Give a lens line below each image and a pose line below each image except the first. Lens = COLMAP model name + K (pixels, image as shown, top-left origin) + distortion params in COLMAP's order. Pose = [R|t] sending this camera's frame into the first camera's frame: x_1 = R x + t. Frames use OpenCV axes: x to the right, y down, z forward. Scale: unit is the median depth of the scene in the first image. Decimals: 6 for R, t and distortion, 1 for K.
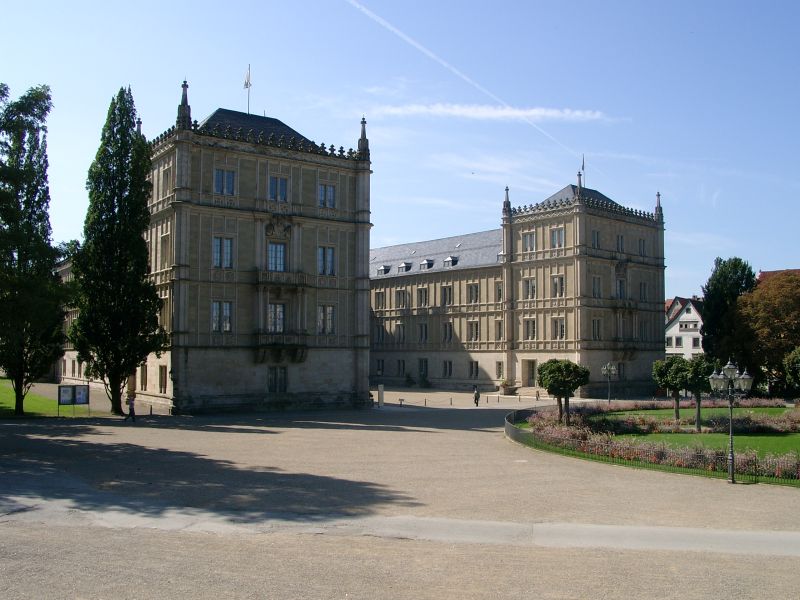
lens RADIAL K [[802.5, 0, 400.0], [0, 802.5, 300.0], [0, 0, 1]] dist [-0.173186, 0.180564]
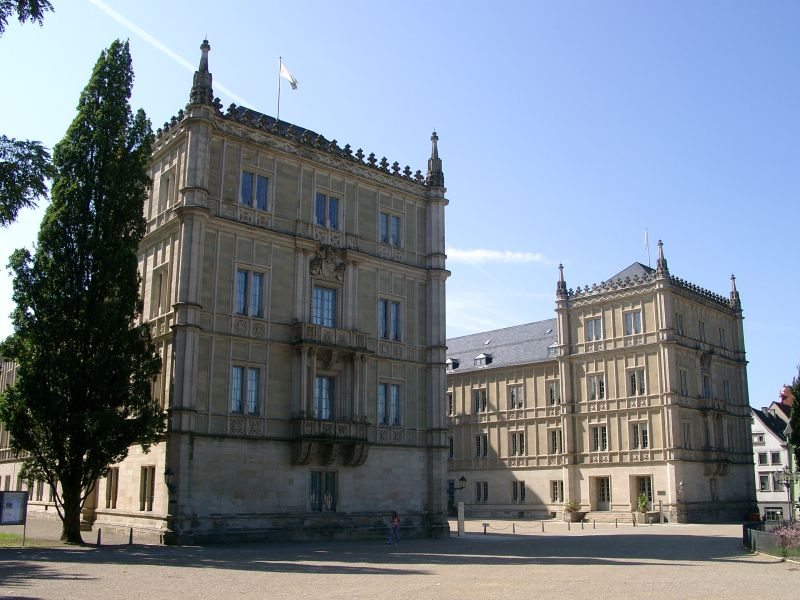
lens RADIAL K [[802.5, 0, 400.0], [0, 802.5, 300.0], [0, 0, 1]] dist [-0.173186, 0.180564]
pose [[0.997427, 0.016247, 0.069821, -0.130160], [-0.004107, 0.985329, -0.170616, 0.052326], [-0.071569, 0.169890, 0.982861, 0.309947]]
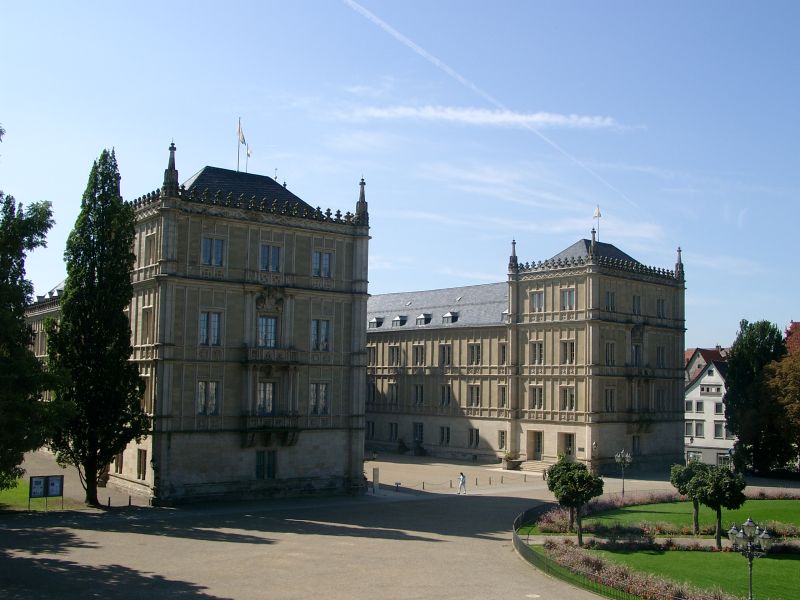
lens RADIAL K [[904.6, 0, 400.0], [0, 904.6, 300.0], [0, 0, 1]] dist [-0.141789, 0.201481]
pose [[0.999719, 0.018352, 0.014986, -0.015960], [-0.017898, 0.999393, -0.029896, -0.058854], [-0.015526, 0.029620, 0.999441, -0.045857]]
